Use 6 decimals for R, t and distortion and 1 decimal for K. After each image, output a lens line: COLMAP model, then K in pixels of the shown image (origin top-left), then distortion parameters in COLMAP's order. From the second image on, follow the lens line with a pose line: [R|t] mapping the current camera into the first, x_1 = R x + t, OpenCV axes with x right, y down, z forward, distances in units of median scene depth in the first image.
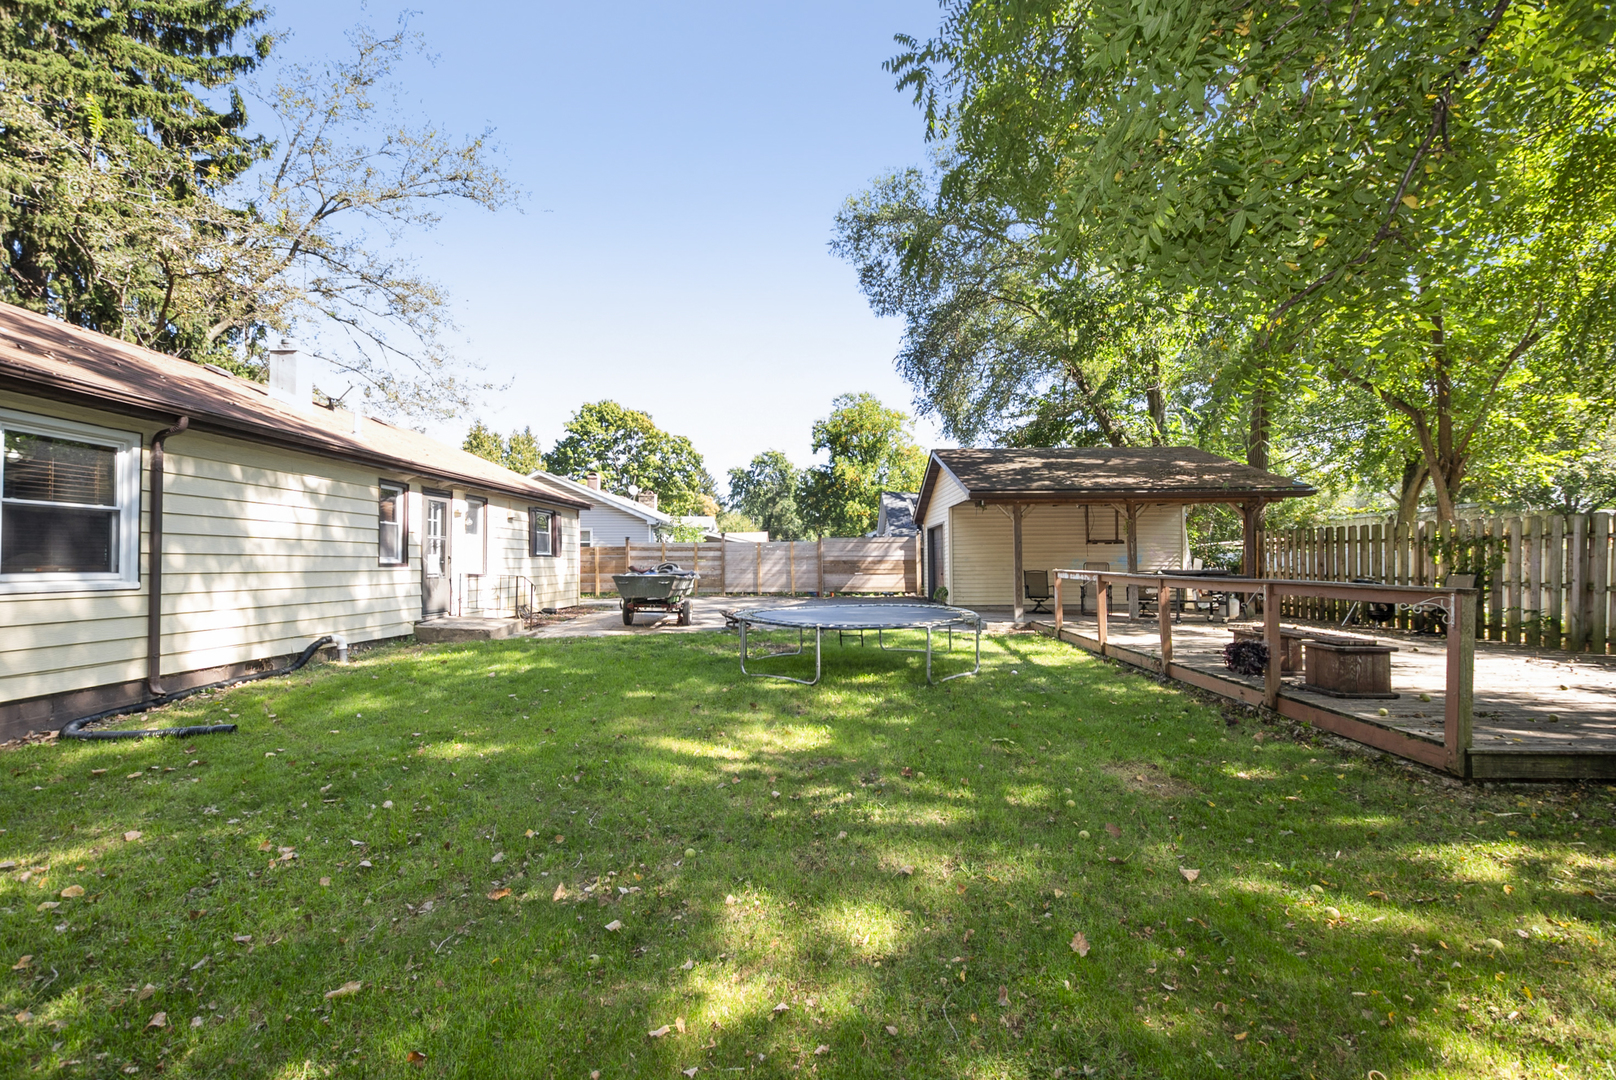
lens RADIAL K [[724.1, 0, 795.0], [0, 724.1, 547.4], [0, 0, 1]] dist [0.011796, -0.001847]
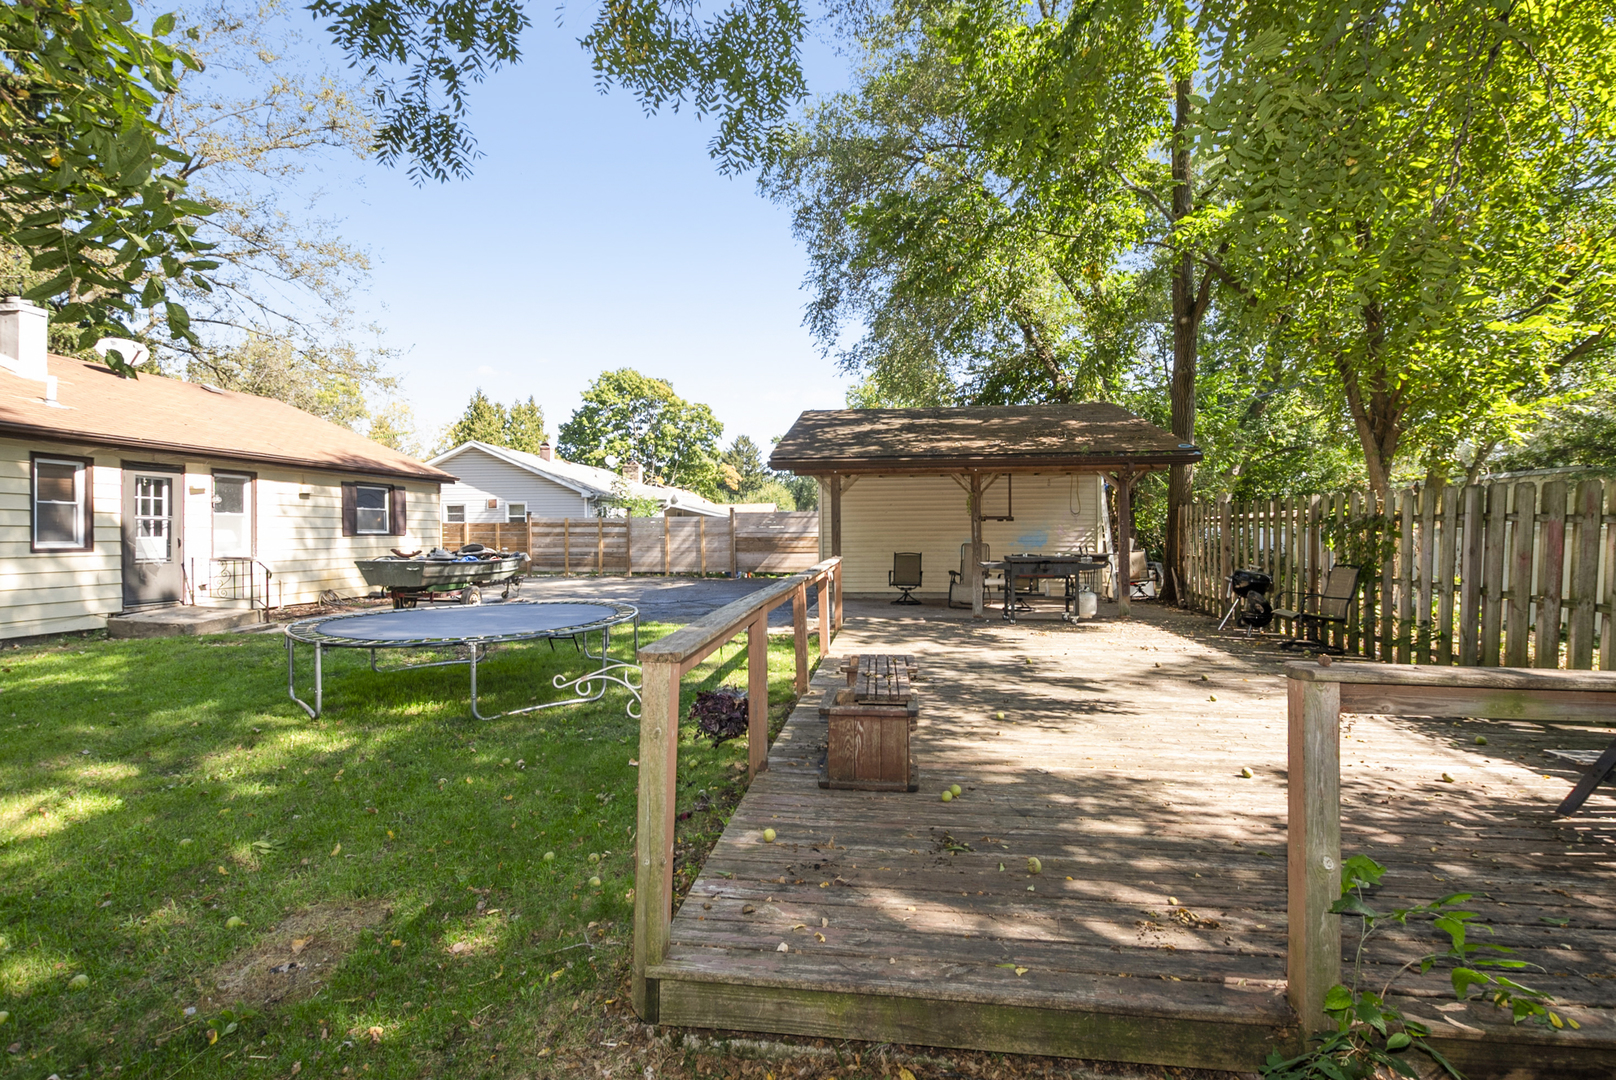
lens RADIAL K [[724.1, 0, 819.9], [0, 724.1, 539.9], [0, 0, 1]] dist [0.011796, -0.001847]
pose [[0.995132, 0.000991, -0.098546, 0.295996], [0.002267, 0.999455, 0.032945, -0.010400], [0.098524, -0.033008, 0.994587, 0.141216]]
